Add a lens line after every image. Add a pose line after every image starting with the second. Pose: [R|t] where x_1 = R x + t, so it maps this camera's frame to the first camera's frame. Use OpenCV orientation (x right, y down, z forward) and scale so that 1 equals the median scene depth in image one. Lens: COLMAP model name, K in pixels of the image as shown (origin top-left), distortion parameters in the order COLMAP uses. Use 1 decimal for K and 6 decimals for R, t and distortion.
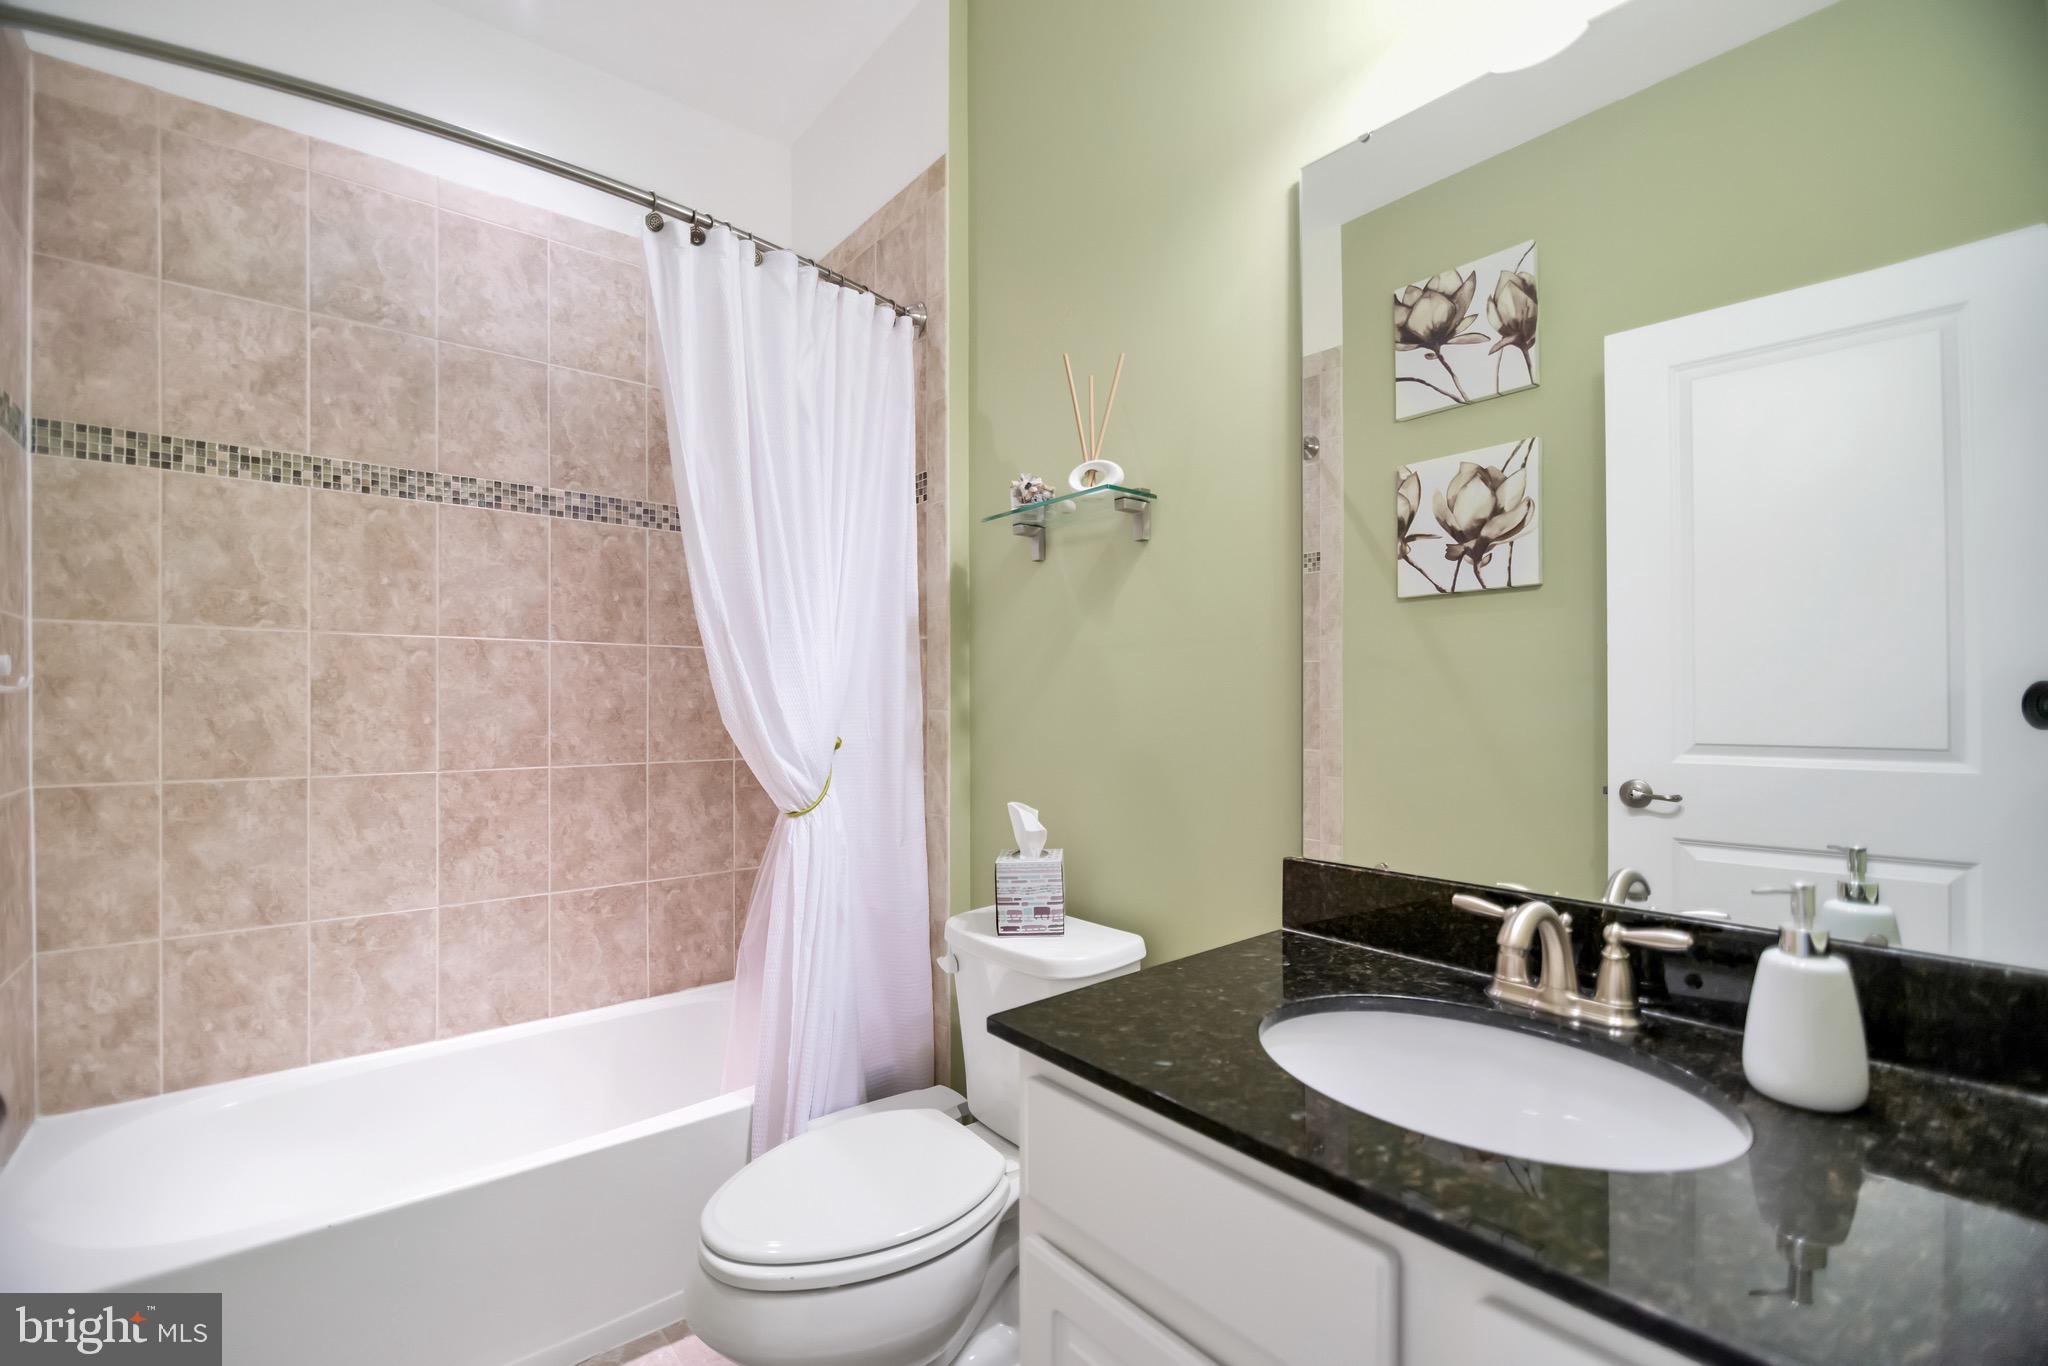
lens RADIAL K [[873.7, 0, 1039.5], [0, 873.7, 698.6], [0, 0, 1]] dist [-0.015382, -0.002615]
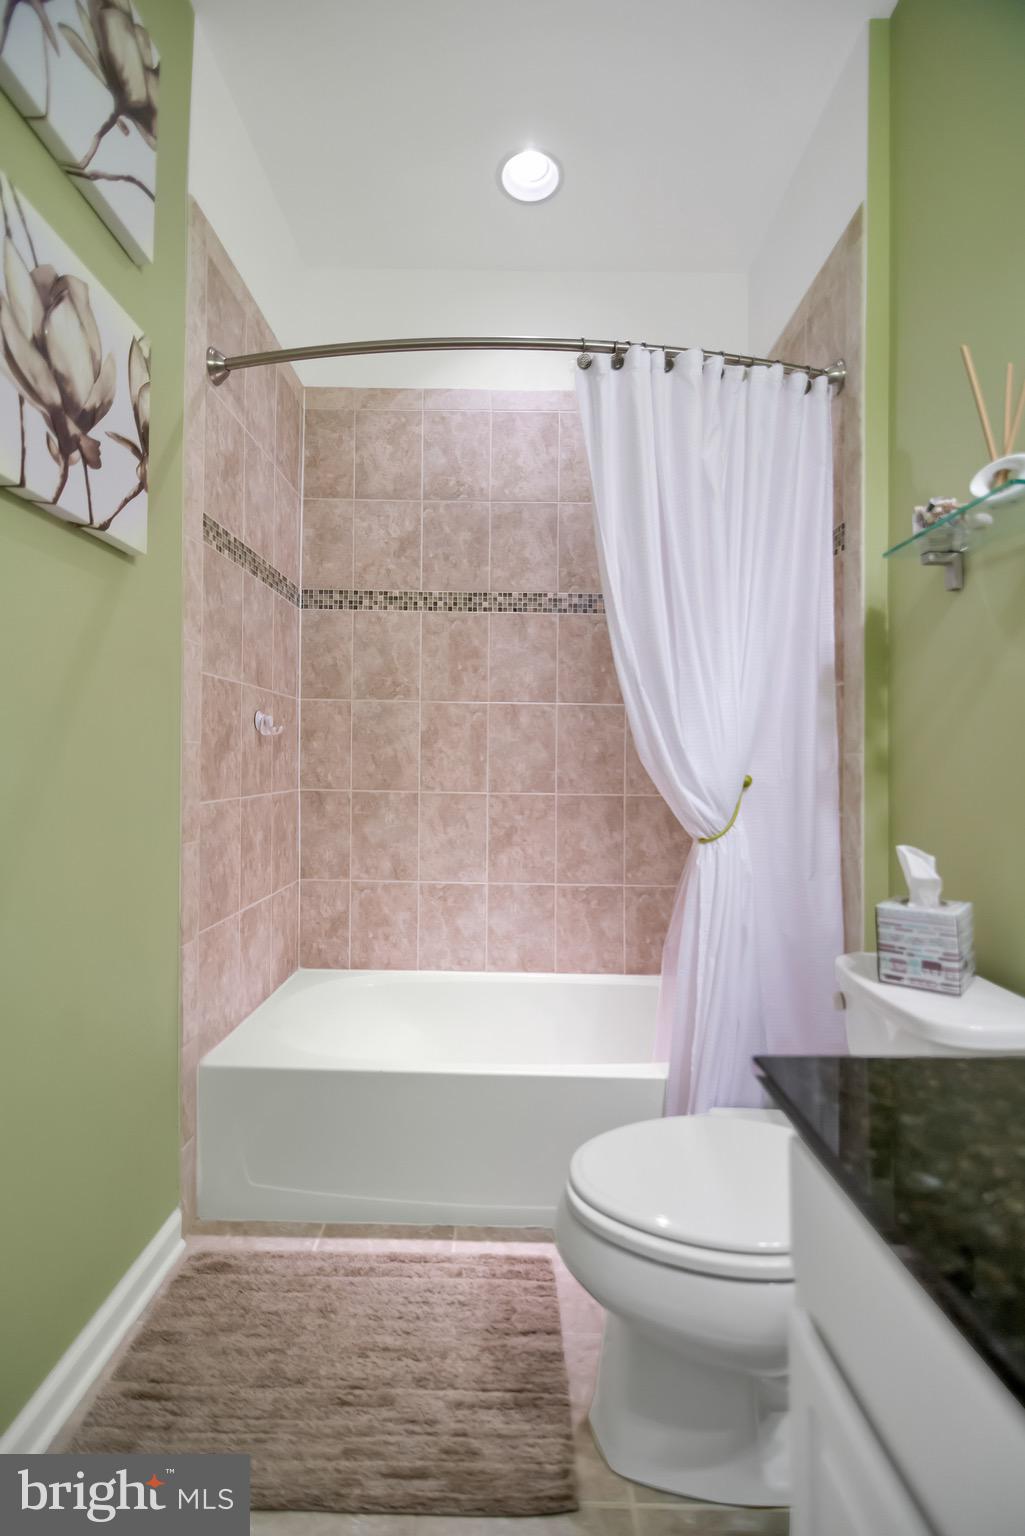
lens RADIAL K [[686.2, 0, 503.5], [0, 686.2, 768.4], [0, 0, 1]] dist [-0.012938, -0.000343]
pose [[0.761602, 0.020365, -0.647725, 0.101196], [-0.009891, 0.999755, 0.019803, 0.020519], [0.647970, -0.008675, 0.761617, 0.131205]]
